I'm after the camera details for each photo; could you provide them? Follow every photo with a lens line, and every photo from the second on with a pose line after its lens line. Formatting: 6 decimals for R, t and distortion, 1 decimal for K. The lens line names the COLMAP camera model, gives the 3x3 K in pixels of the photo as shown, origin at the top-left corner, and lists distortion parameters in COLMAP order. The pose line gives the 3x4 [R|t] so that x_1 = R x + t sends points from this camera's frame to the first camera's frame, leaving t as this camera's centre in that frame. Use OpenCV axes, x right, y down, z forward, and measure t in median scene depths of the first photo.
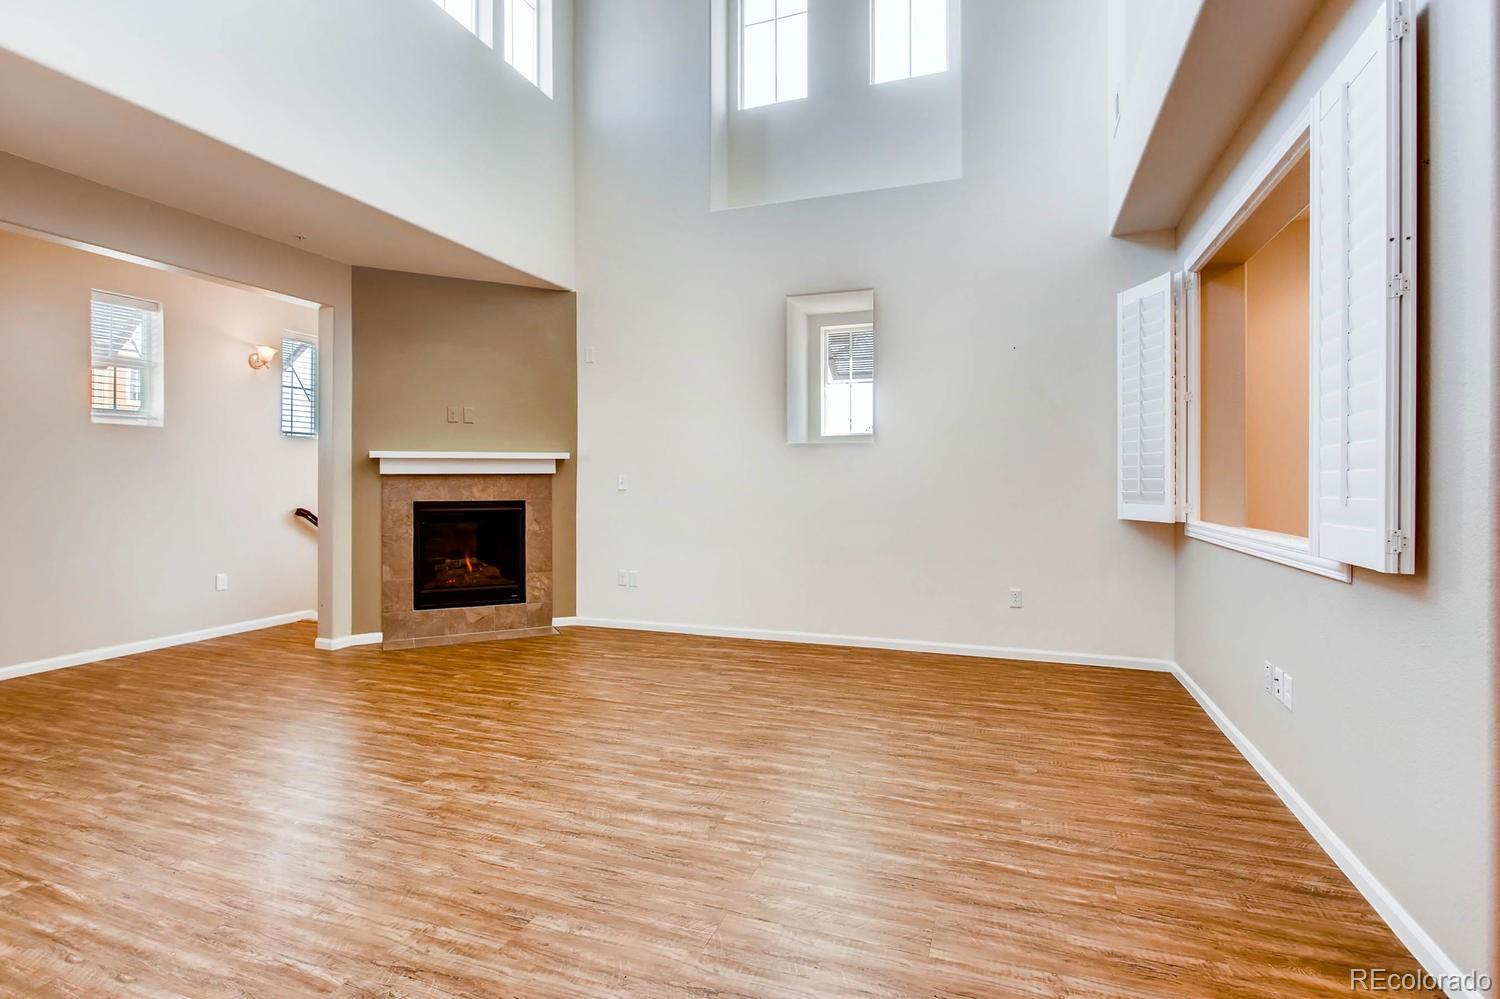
lens RADIAL K [[733.0, 0, 741.5], [0, 733.0, 485.0], [0, 0, 1]] dist [-0.002379, -0.000027]
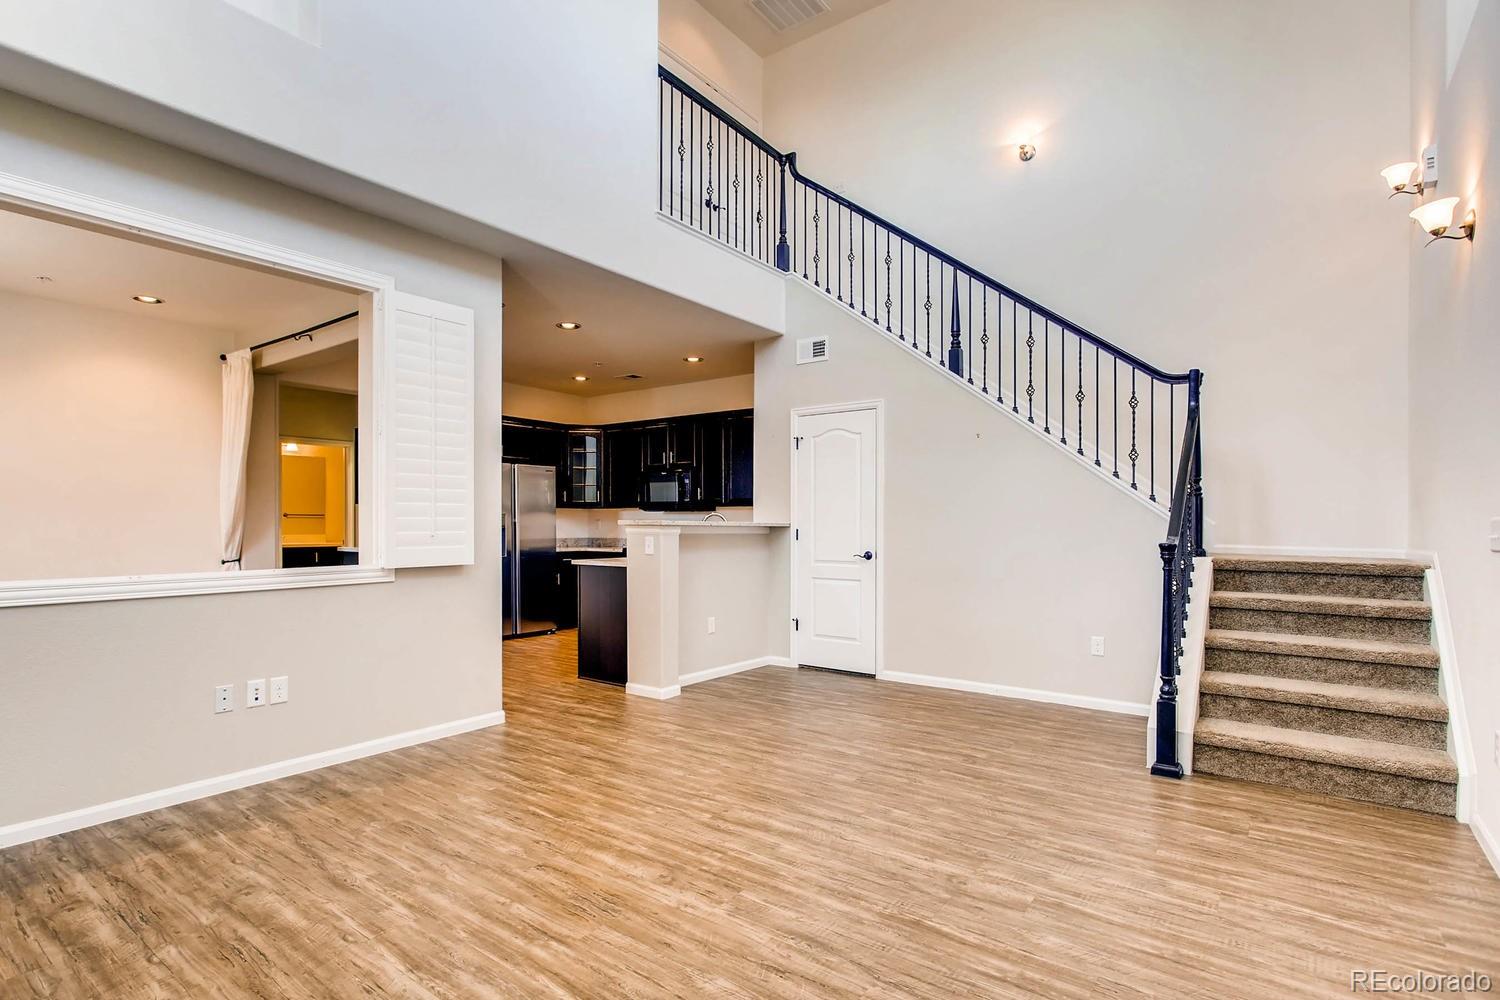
lens RADIAL K [[737.8, 0, 729.6], [0, 737.8, 526.2], [0, 0, 1]] dist [-0.003839, 0.000065]
pose [[-0.954716, -0.003074, 0.297503, -0.278587], [-0.001178, 0.999978, 0.006554, -0.007554], [-0.297517, 0.005907, -0.954698, 1.476429]]
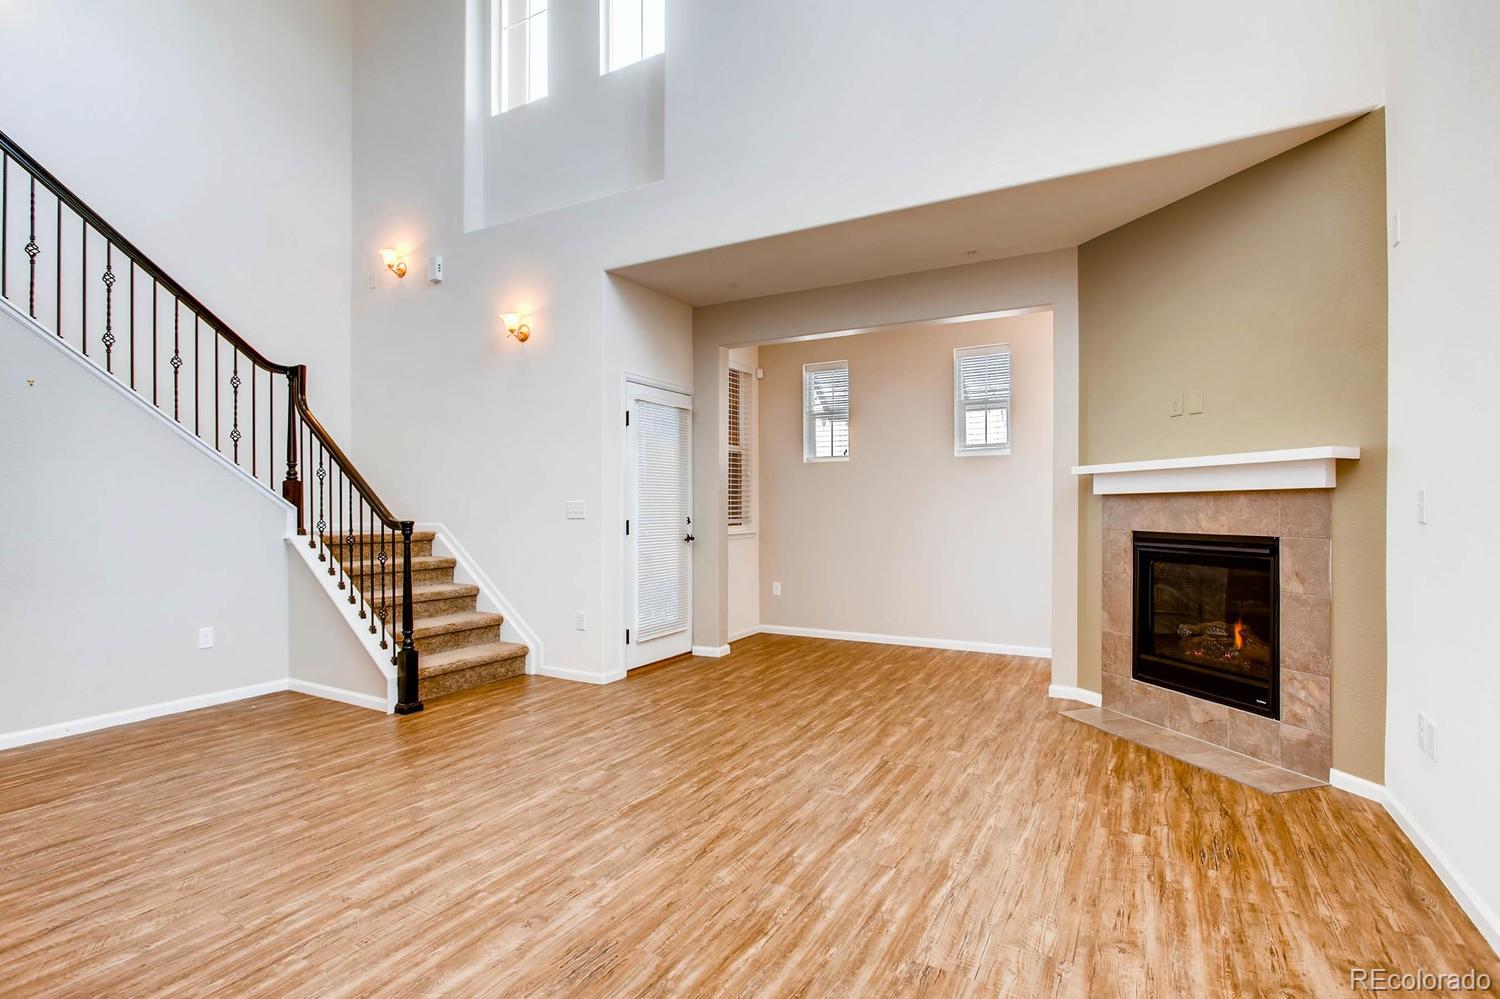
lens RADIAL K [[729.1, 0, 744.4], [0, 729.1, 501.3], [0, 0, 1]] dist [-0.003851, 0.000441]
pose [[-0.166084, -0.005935, -0.986094, 0.510432], [0.000088, 0.999982, -0.006033, -0.004148], [0.986112, -0.001089, -0.166081, 1.106848]]
